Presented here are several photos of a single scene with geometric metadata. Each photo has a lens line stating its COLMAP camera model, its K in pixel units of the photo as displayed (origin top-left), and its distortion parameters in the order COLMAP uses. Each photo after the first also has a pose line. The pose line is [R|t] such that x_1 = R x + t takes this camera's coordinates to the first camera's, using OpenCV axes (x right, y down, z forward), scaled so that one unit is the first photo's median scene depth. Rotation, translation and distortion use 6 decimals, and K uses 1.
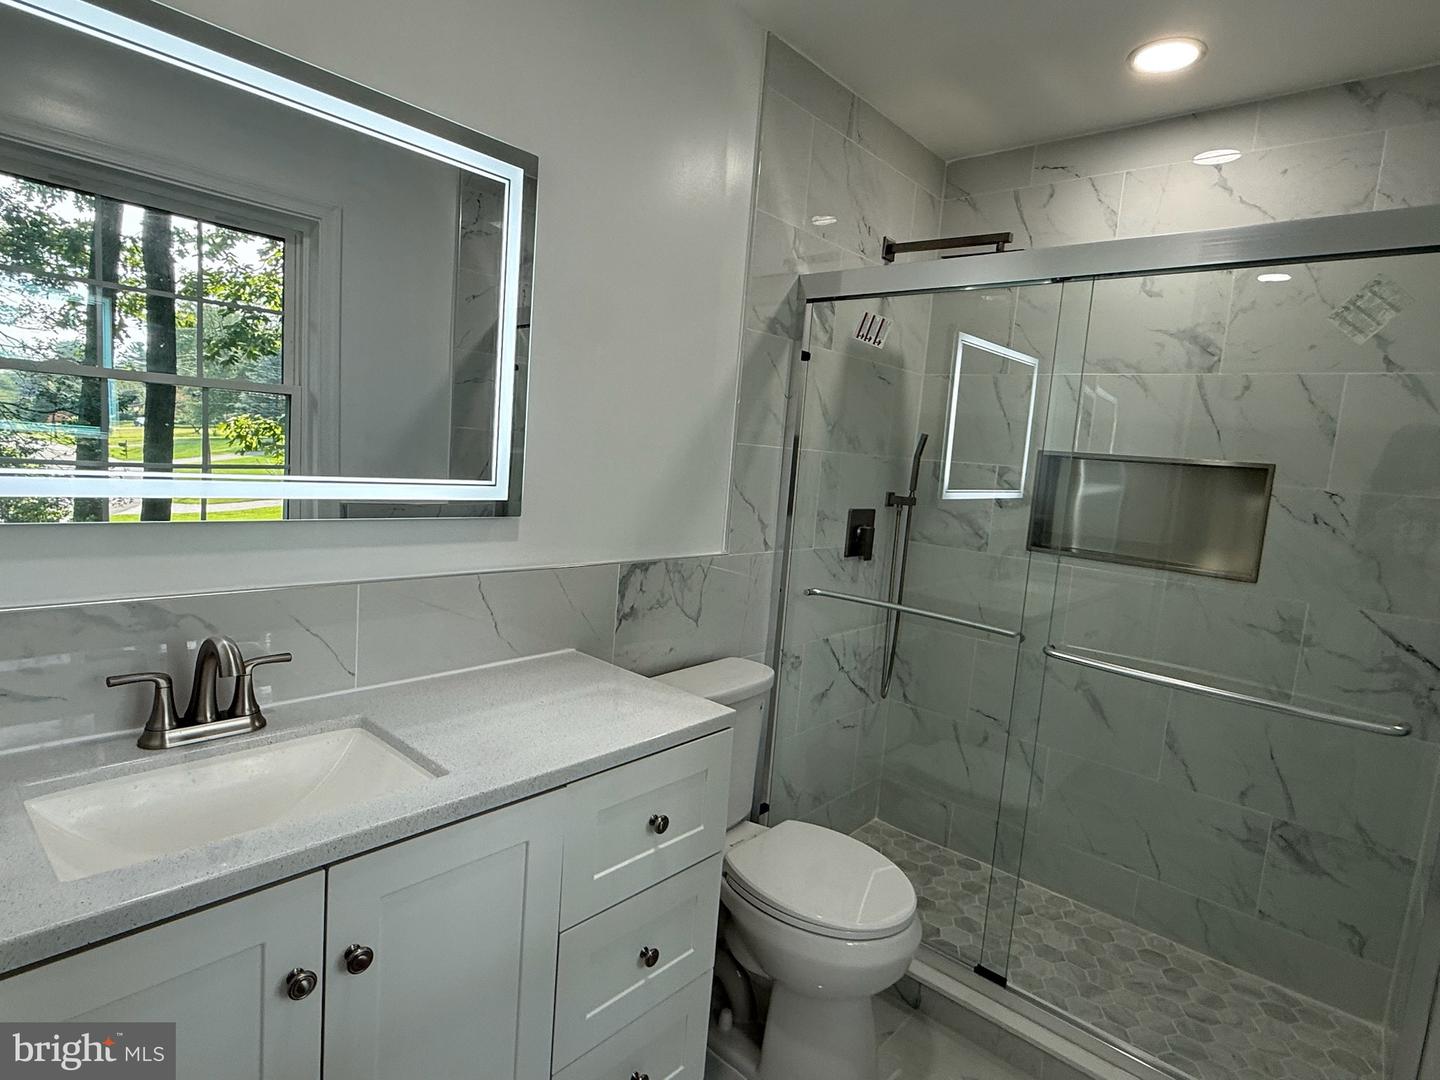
lens RADIAL K [[767.8, 0, 721.9], [0, 767.8, 536.1], [0, 0, 1]] dist [-0.003752, 0.001074]
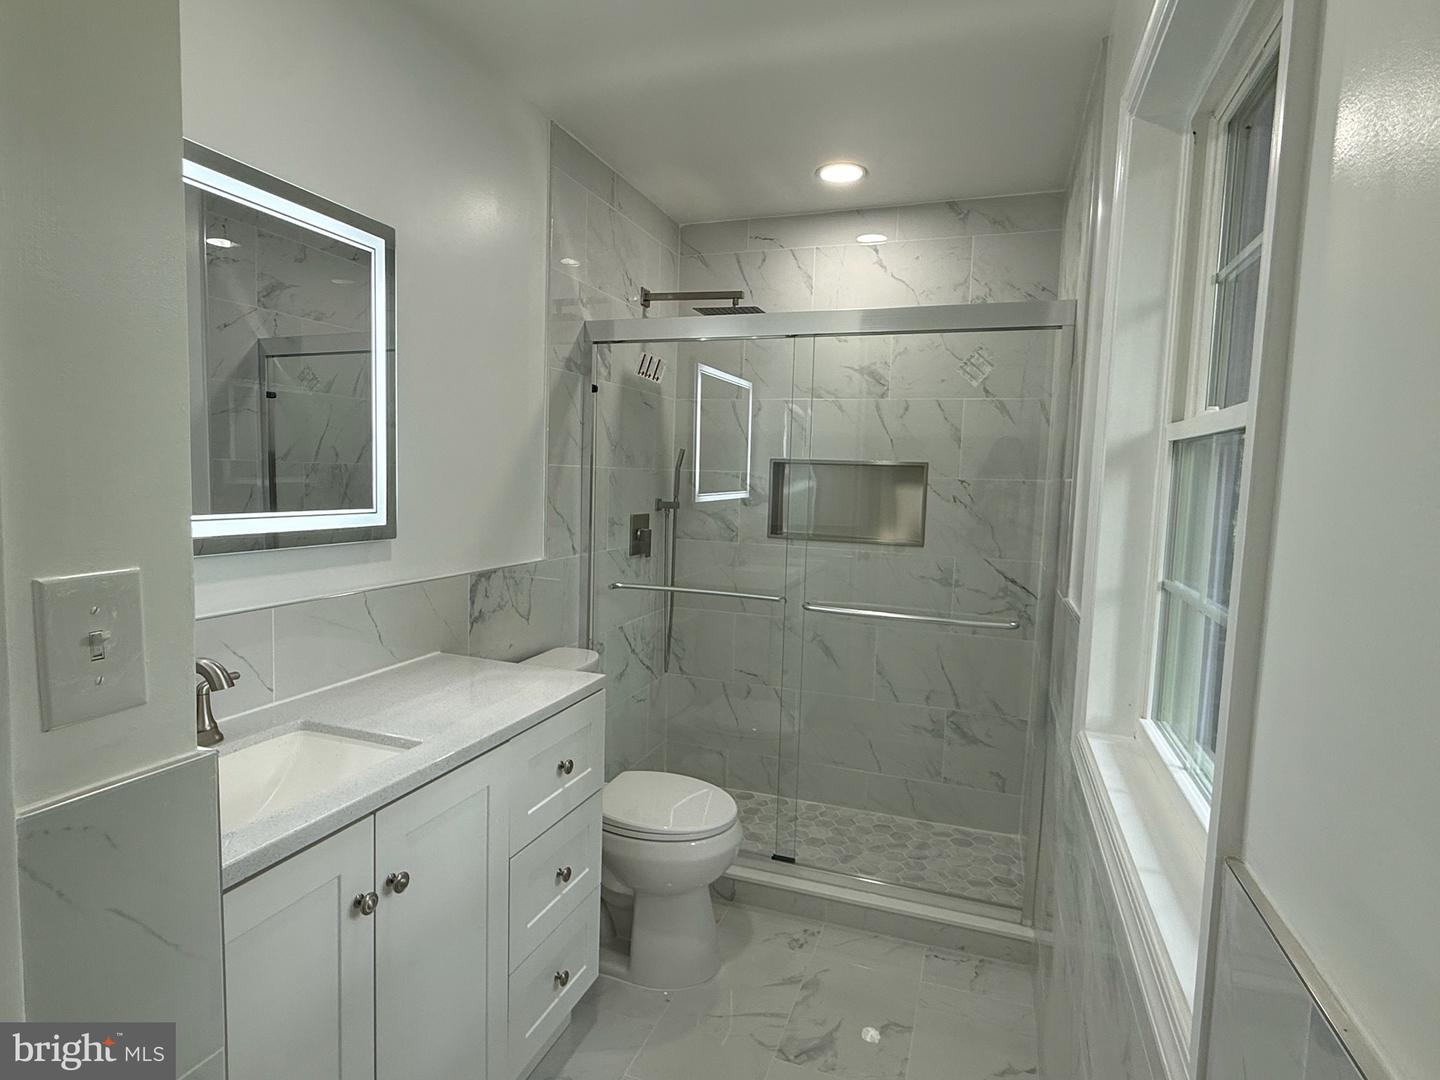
lens RADIAL K [[767.8, 0, 721.4], [0, 767.8, 541.4], [0, 0, 1]] dist [-0.003752, 0.001074]
pose [[0.924415, -0.082154, 0.372436, -0.181014], [0.084486, 0.996374, 0.010085, 0.006229], [-0.371914, 0.022143, 0.928003, -0.182462]]
